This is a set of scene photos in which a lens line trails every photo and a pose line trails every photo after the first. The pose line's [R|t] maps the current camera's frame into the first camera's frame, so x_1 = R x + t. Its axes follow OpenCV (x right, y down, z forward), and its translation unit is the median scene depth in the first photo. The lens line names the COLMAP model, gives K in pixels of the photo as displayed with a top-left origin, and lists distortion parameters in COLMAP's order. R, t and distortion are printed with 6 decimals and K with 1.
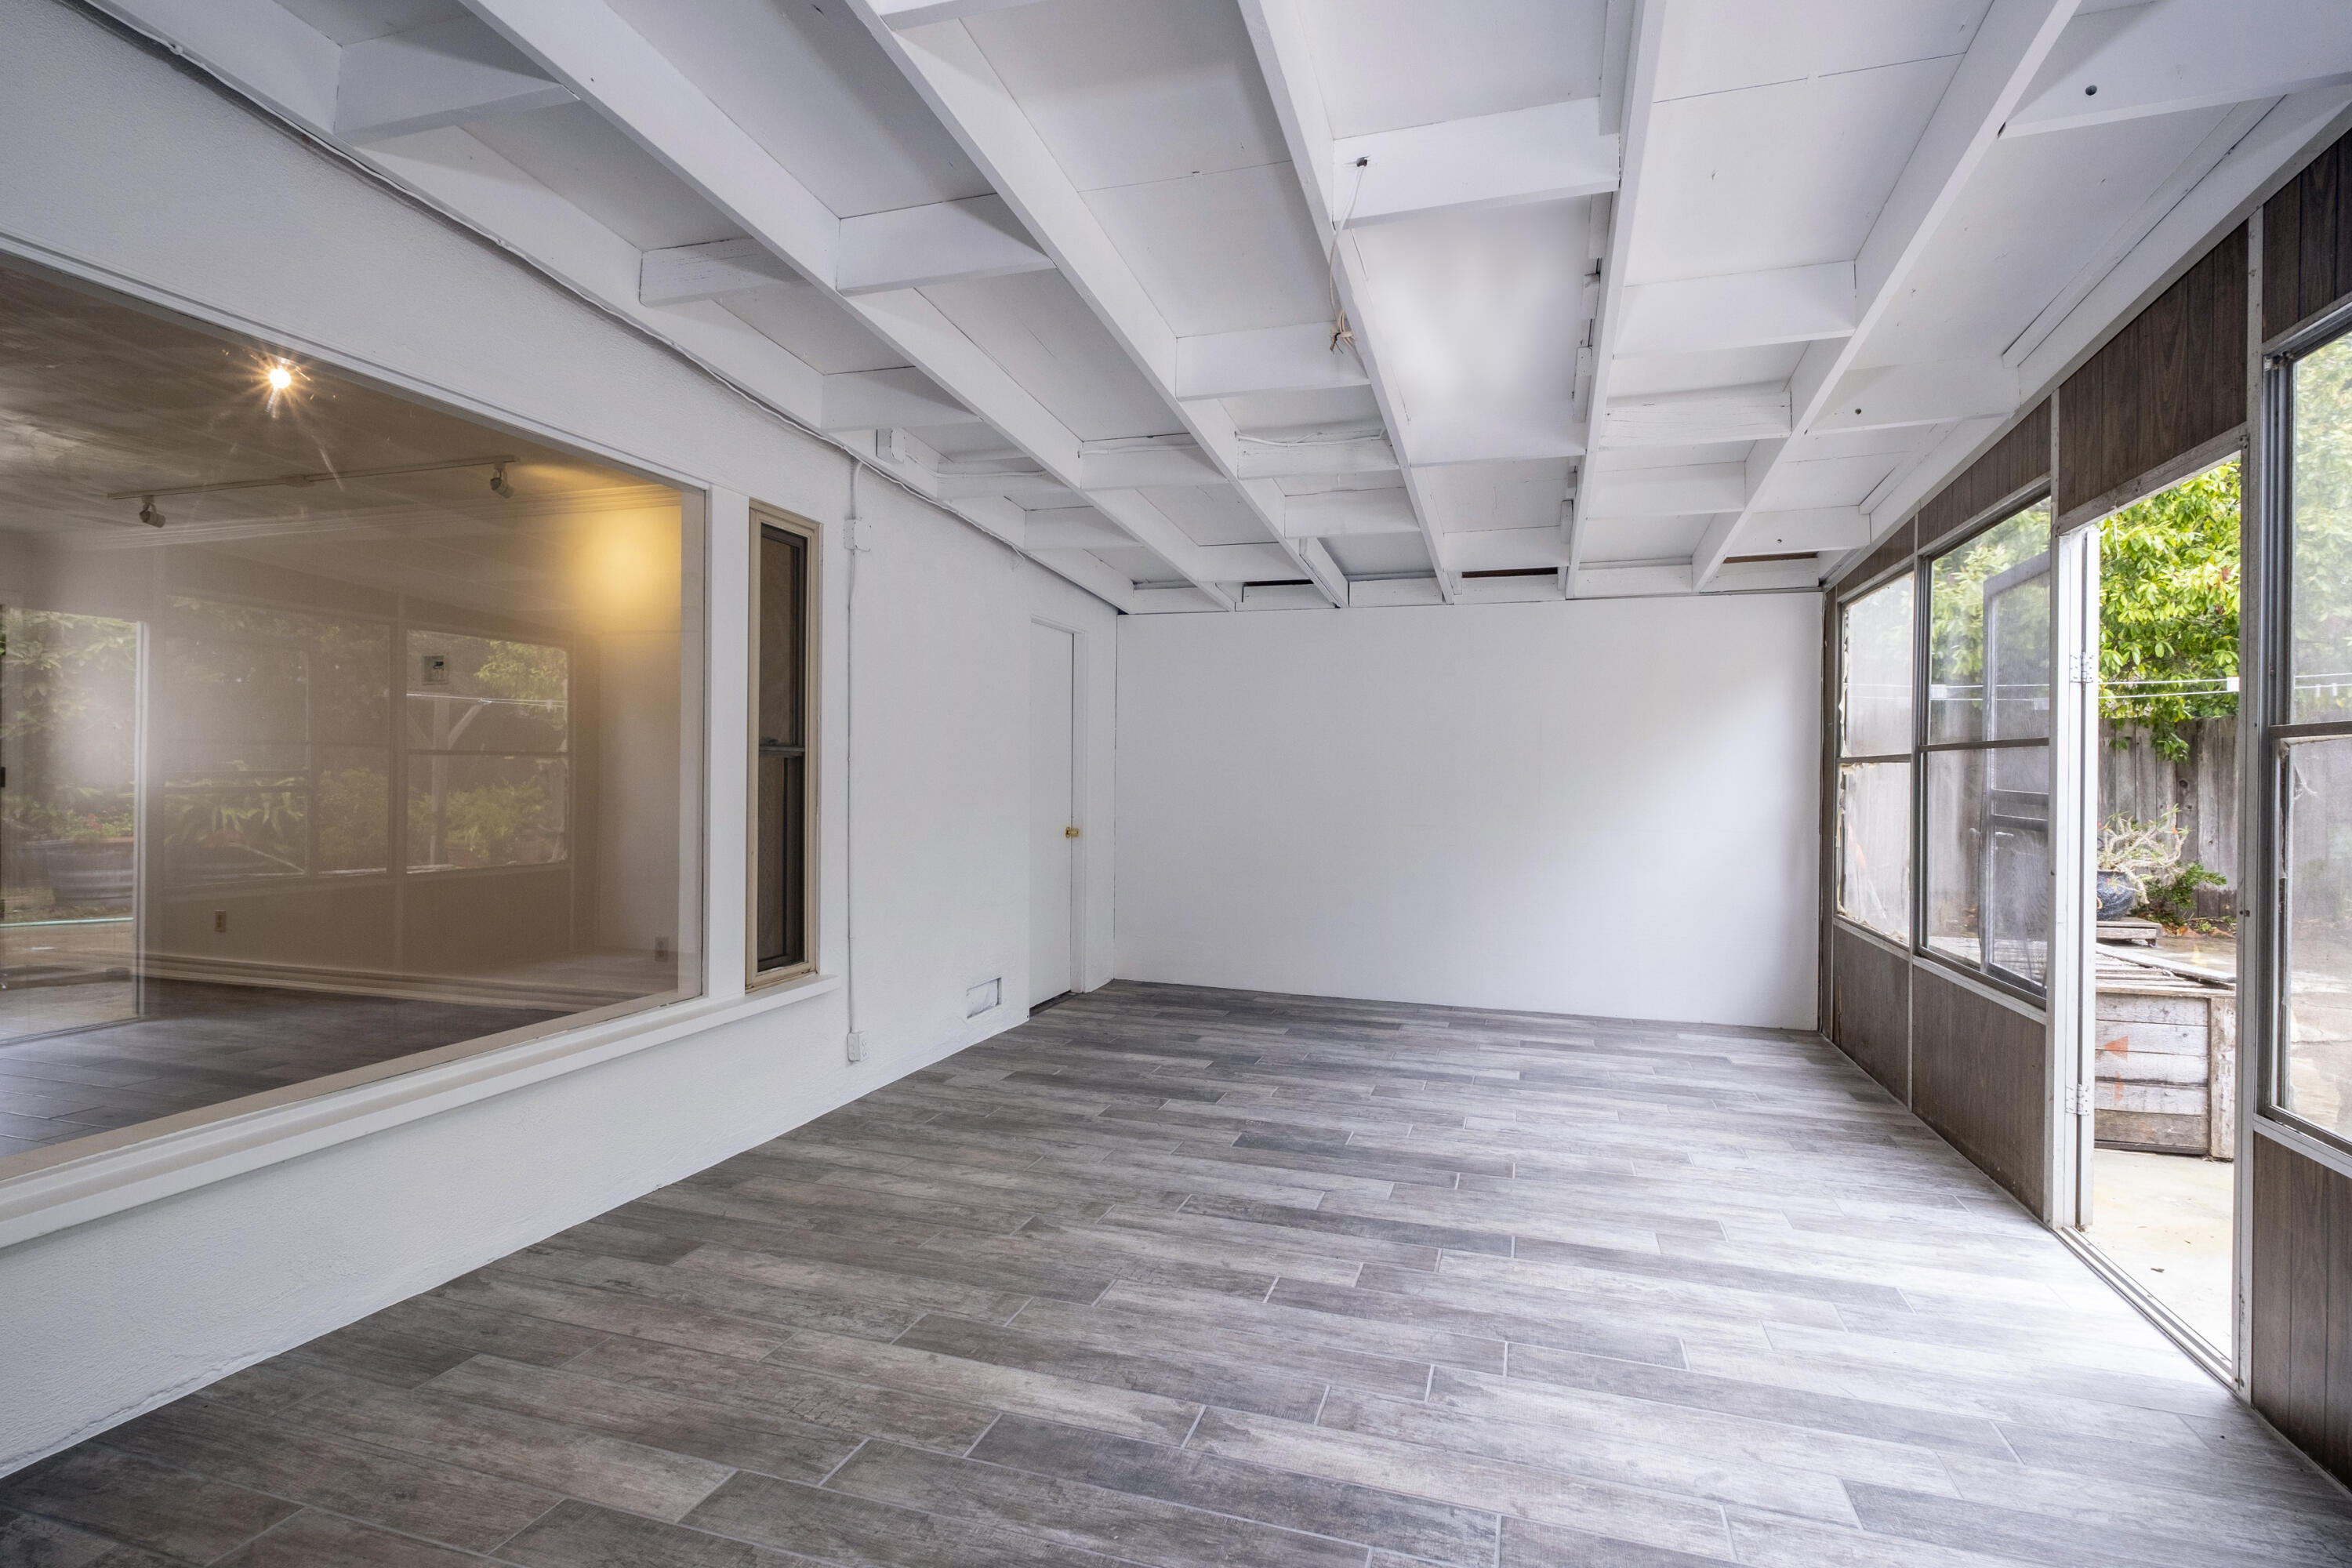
lens RADIAL K [[1147.9, 0, 1171.6], [0, 1147.9, 786.5], [0, 0, 1]] dist [0.000503, -0.000116]
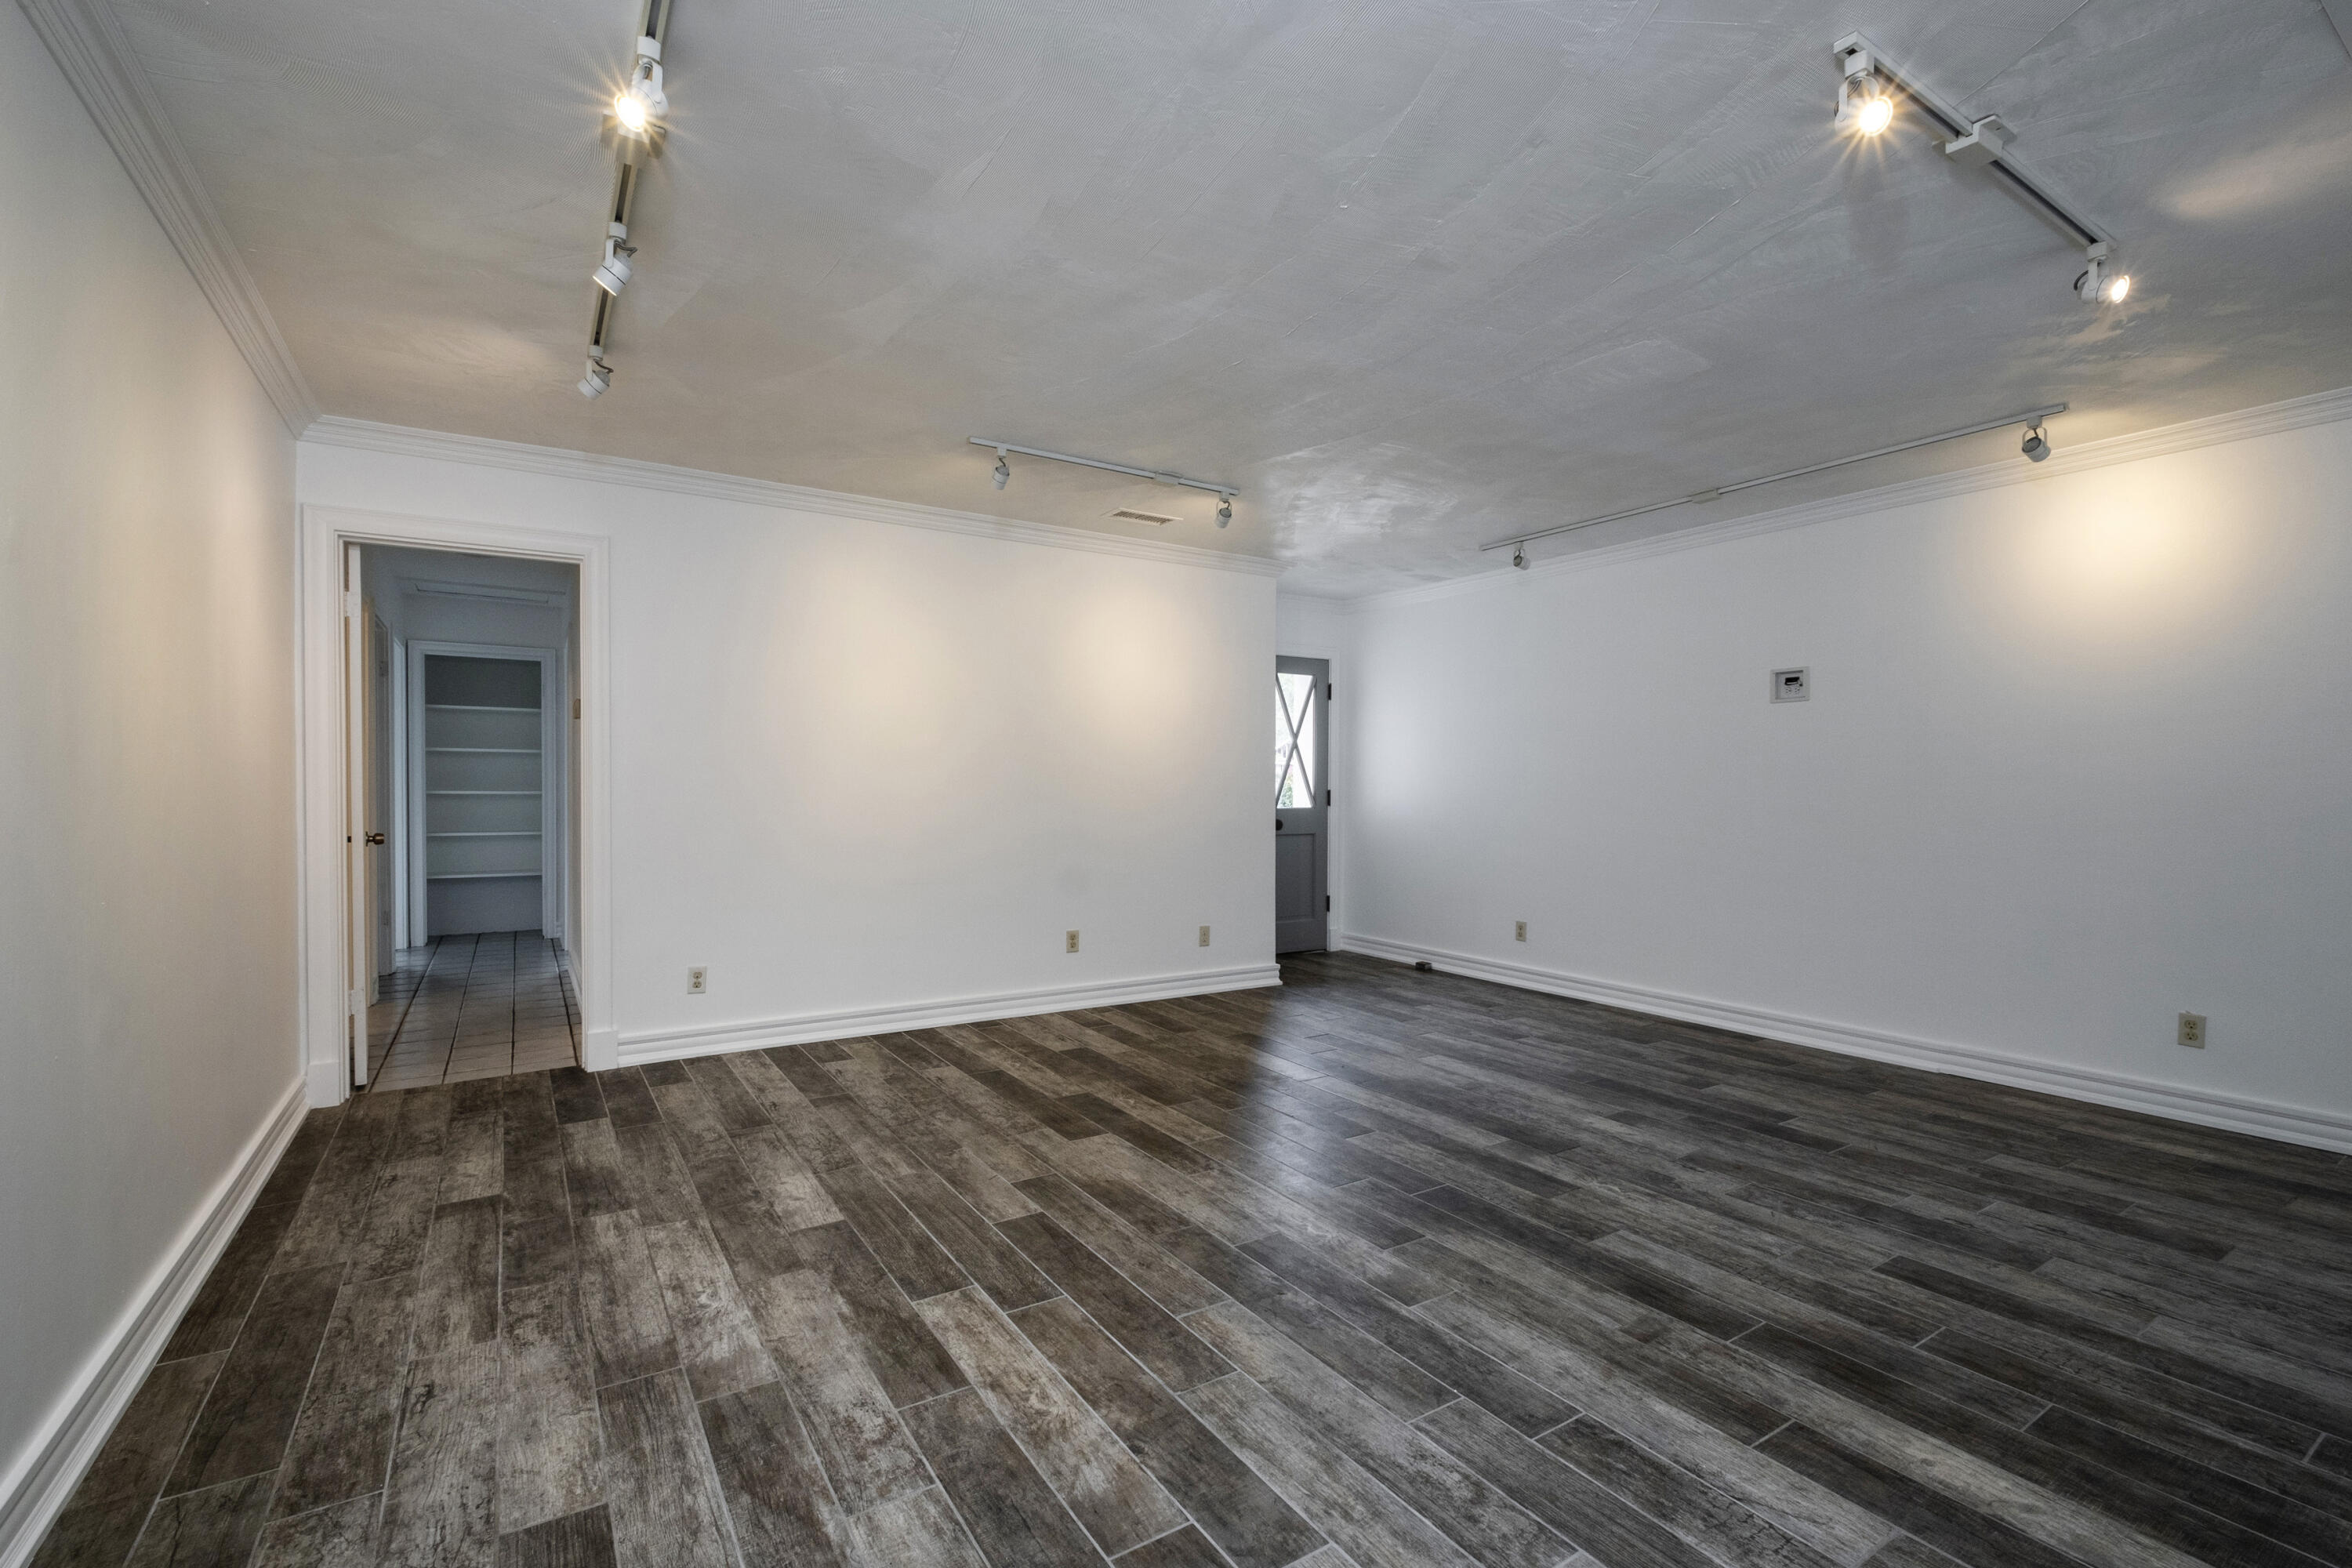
lens RADIAL K [[1022.3, 0, 1173.9], [0, 1022.3, 784.1], [0, 0, 1]] dist [0.002321, 0.000094]
pose [[0.776651, -0.011685, -0.629823, -0.538076], [0.010918, 0.999927, -0.005088, -0.023081], [0.629836, -0.002925, 0.776722, 0.044279]]
